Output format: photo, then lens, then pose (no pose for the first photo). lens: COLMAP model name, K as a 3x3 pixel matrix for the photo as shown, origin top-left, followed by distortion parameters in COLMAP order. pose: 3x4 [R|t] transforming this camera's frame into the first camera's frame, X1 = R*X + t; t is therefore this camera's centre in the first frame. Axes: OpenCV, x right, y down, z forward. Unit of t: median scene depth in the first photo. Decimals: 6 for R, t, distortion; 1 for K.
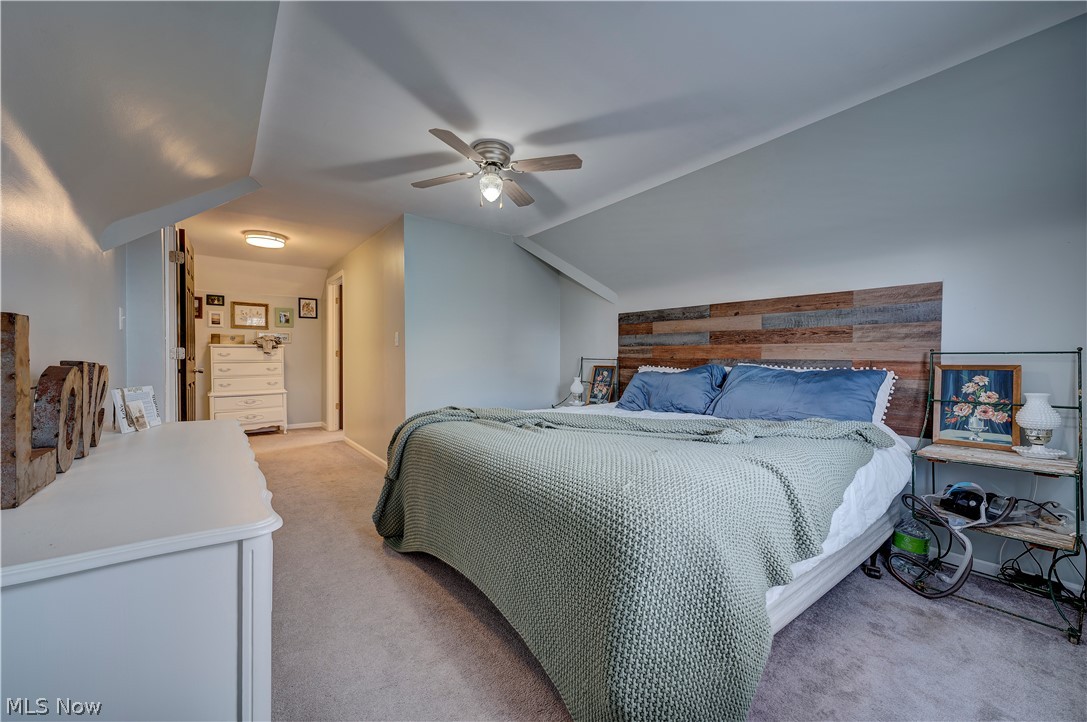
lens RADIAL K [[431.7, 0, 543.5], [0, 431.7, 361.0], [0, 0, 1]] dist [-0.000804, -0.000032]
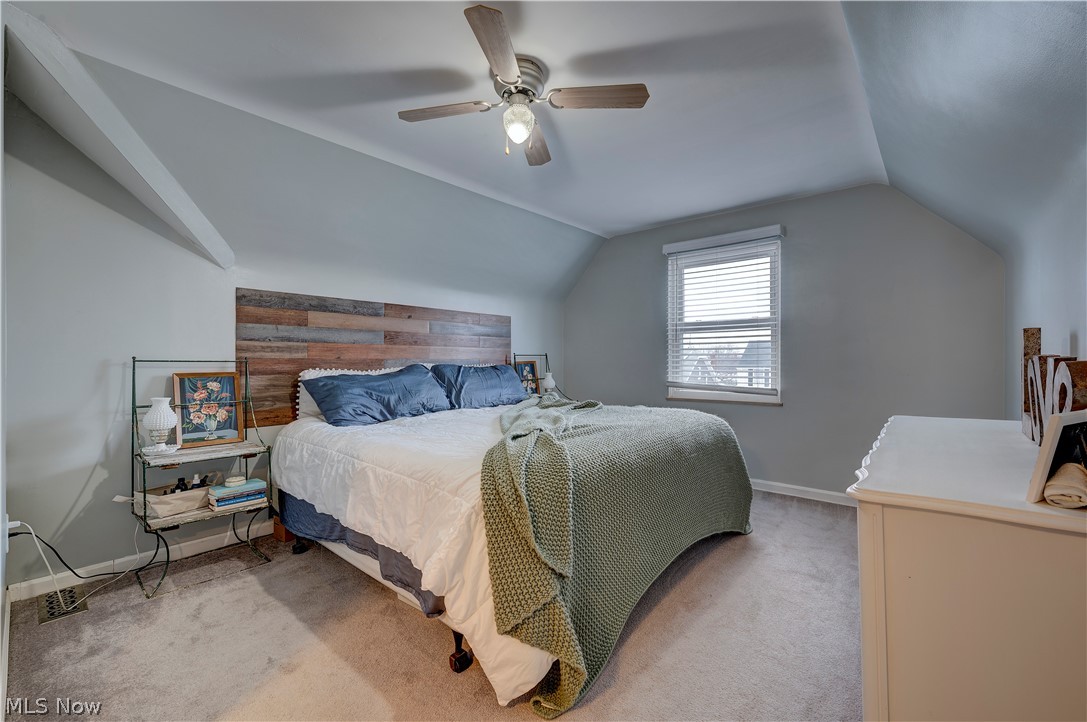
lens RADIAL K [[449.6, 0, 543.5], [0, 449.6, 361.0], [0, 0, 1]] dist [0.000717, 0.000028]
pose [[-0.208403, -0.007266, 0.978016, -0.629310], [0.010377, 0.999900, 0.009640, -0.006474], [-0.977988, 0.012158, -0.208307, 0.805015]]
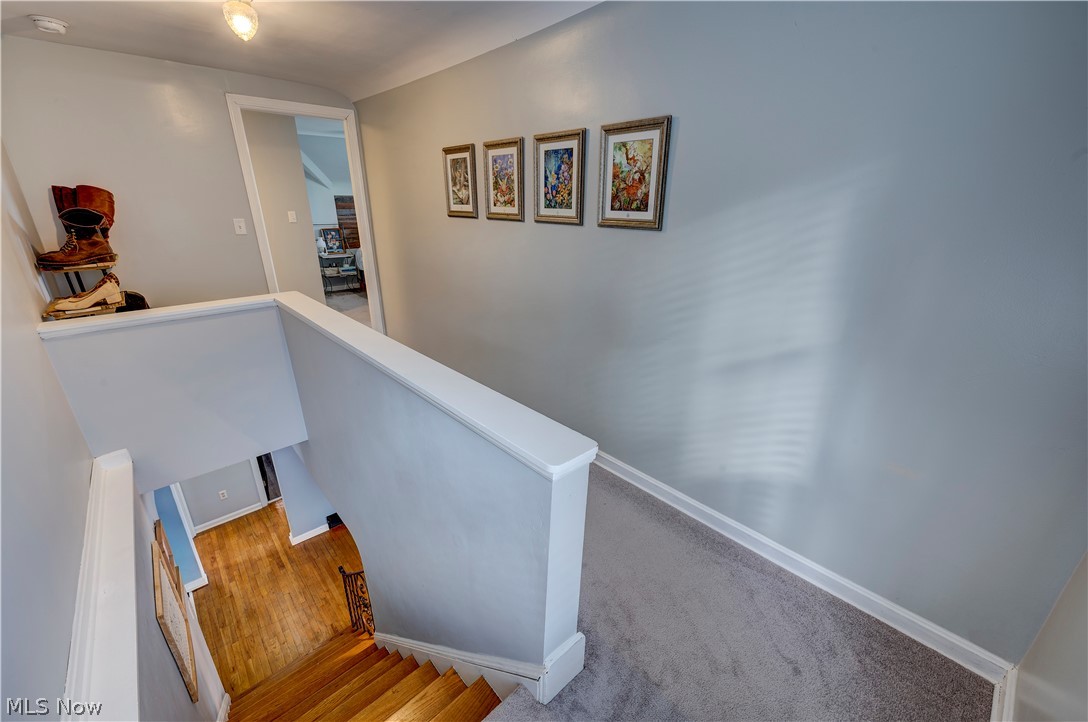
lens RADIAL K [[432.1, 0, 544.0], [0, 432.1, 361.0], [0, 0, 1]] dist [-0.000804, -0.000032]
pose [[-0.083612, -0.344941, 0.934893, -1.932179], [0.013270, 0.937709, 0.347167, -0.089549], [-0.996410, 0.041433, -0.073827, 0.384203]]
